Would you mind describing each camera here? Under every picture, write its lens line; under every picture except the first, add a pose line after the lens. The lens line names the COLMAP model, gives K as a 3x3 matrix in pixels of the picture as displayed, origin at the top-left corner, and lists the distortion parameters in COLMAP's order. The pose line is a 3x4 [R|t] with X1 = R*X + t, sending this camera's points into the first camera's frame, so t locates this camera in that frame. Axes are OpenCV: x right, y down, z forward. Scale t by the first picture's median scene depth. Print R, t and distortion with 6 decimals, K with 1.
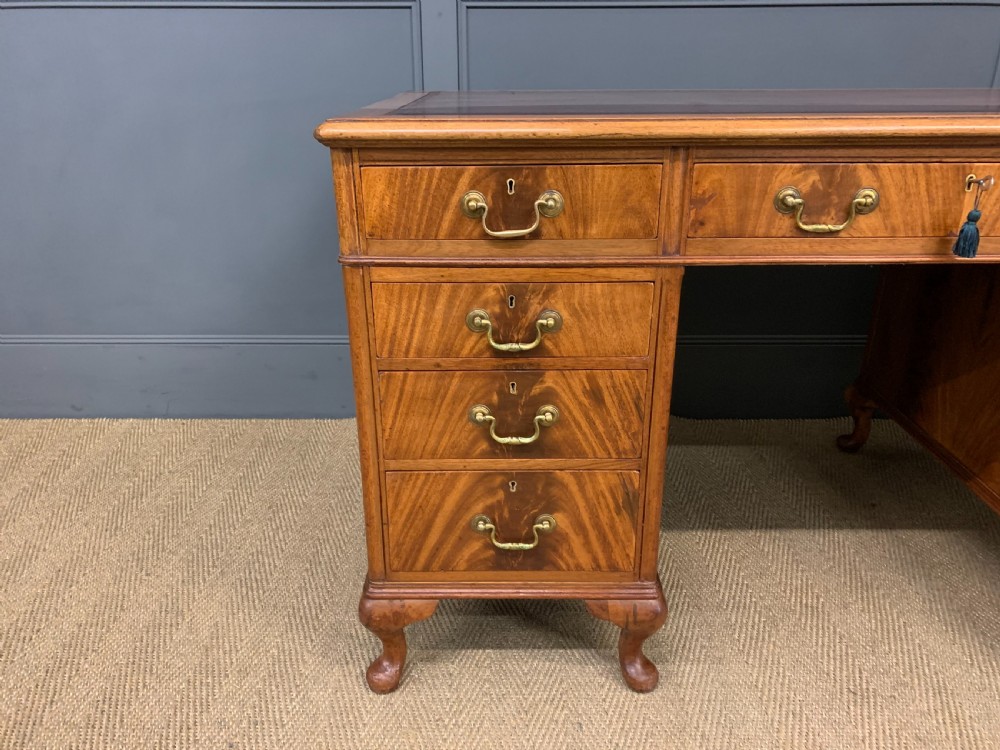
lens RADIAL K [[765.2, 0, 489.2], [0, 765.2, 380.8], [0, 0, 1]] dist [0.041321, -0.028549]
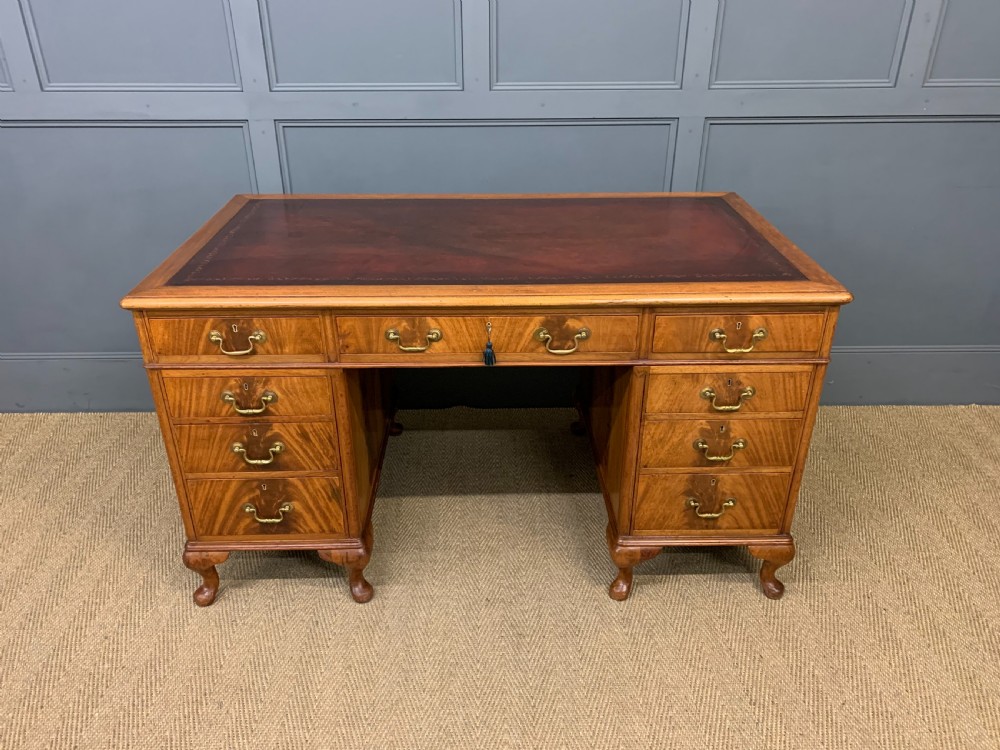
lens RADIAL K [[765.2, 0, 493.3], [0, 765.2, 371.9], [0, 0, 1]] dist [0.041321, -0.028549]
pose [[0.999699, -0.009962, 0.022403, 0.522250], [0.007975, 0.996166, 0.087117, -0.269946], [-0.023185, -0.086912, 0.995946, -0.711722]]
